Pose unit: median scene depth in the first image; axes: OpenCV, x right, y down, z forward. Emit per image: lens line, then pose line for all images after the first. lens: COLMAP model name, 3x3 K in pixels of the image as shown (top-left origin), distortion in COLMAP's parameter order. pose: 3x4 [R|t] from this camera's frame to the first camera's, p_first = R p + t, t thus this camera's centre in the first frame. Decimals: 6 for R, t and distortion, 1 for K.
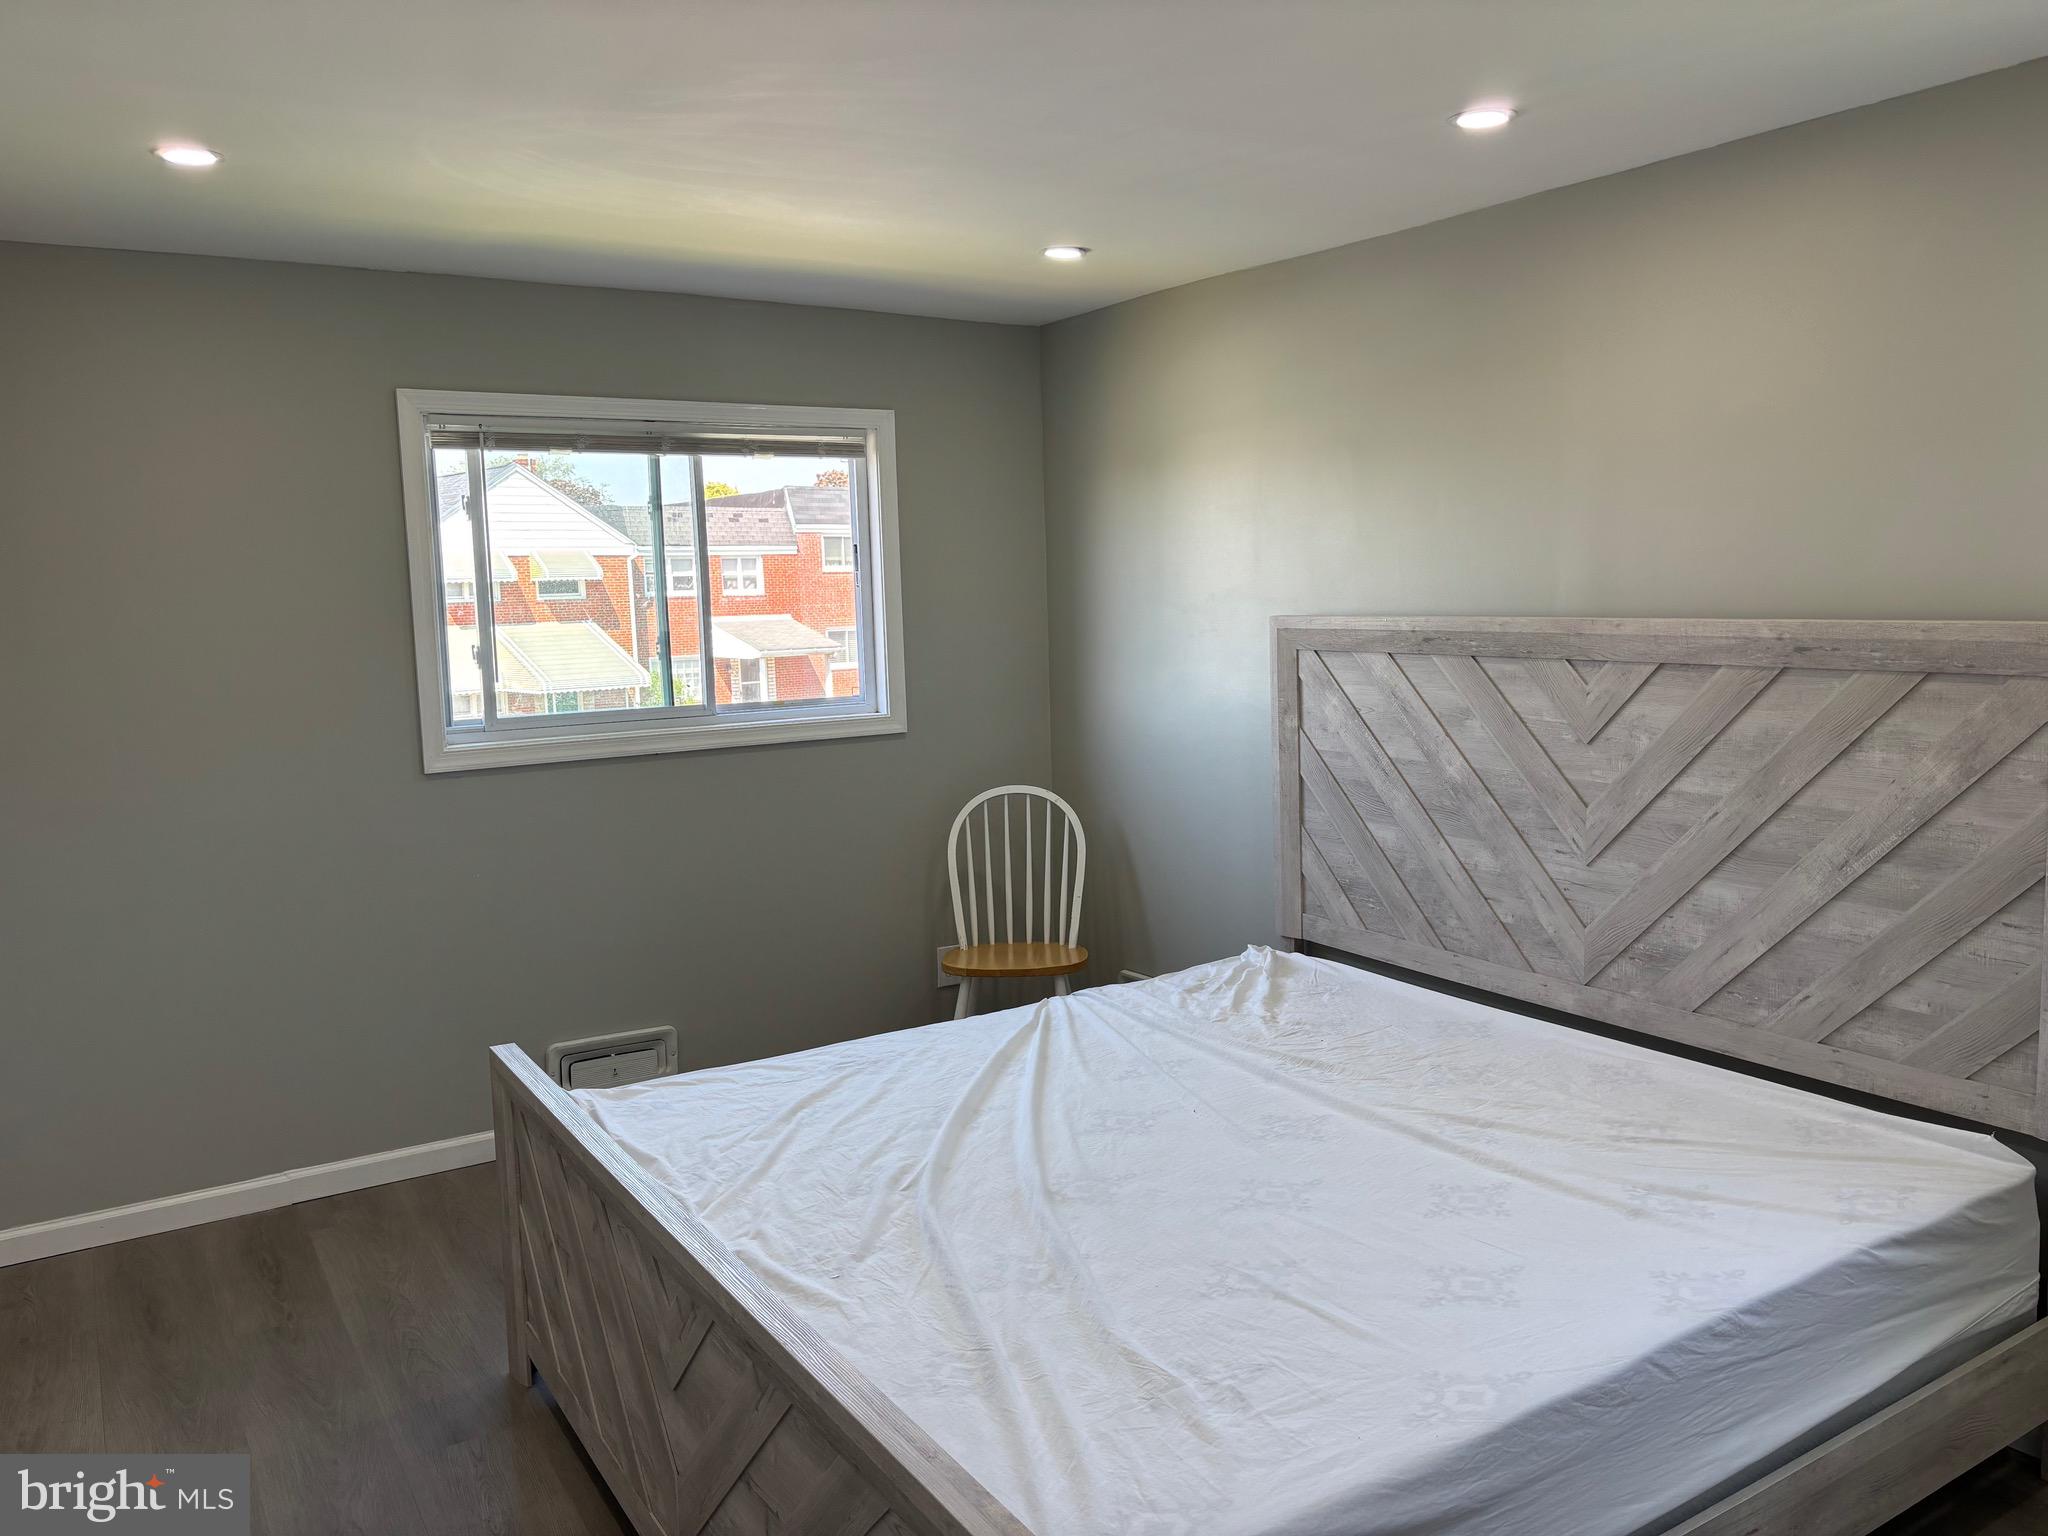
lens RADIAL K [[1550.1, 0, 1028.9], [0, 1550.1, 771.4], [0, 0, 1]] dist [0.044724, -0.045806]
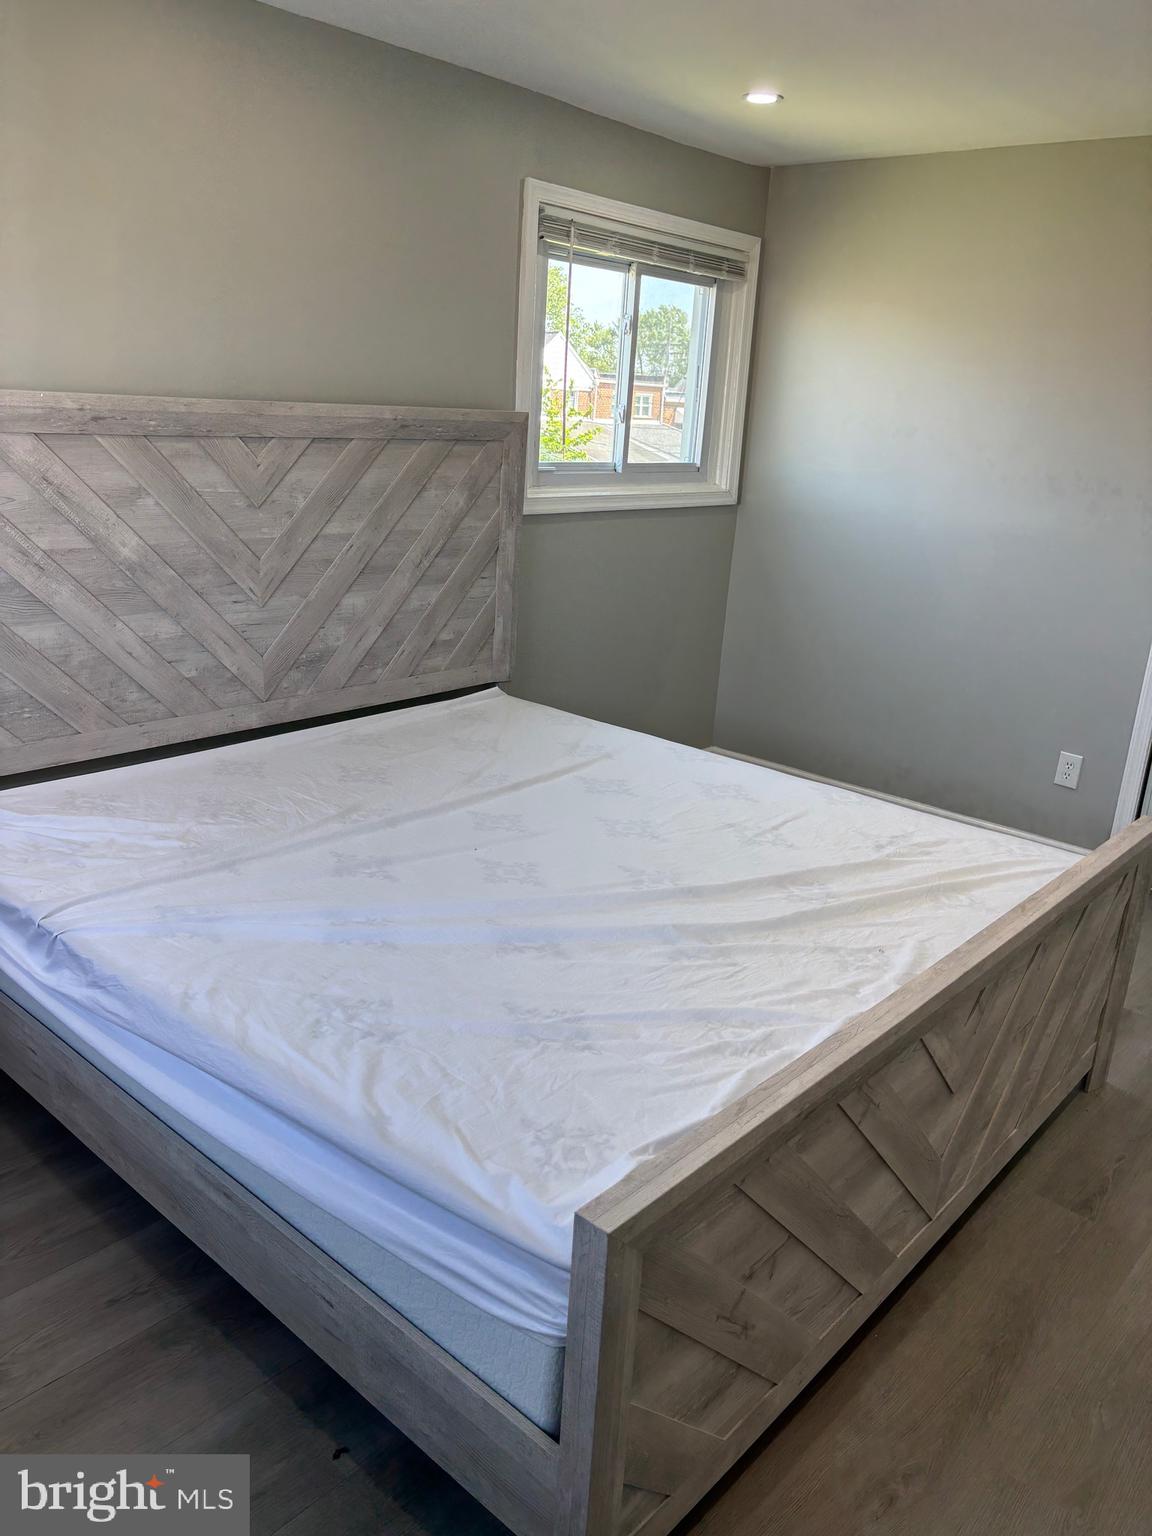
lens RADIAL K [[1162.6, 0, 565.3], [0, 1162.6, 764.0], [0, 0, 1]] dist [0.044724, -0.045806]
pose [[-0.245365, -0.298919, 0.922195, -0.608268], [0.062465, 0.944423, 0.322744, -0.108872], [-0.967416, 0.136795, -0.213056, 0.990716]]
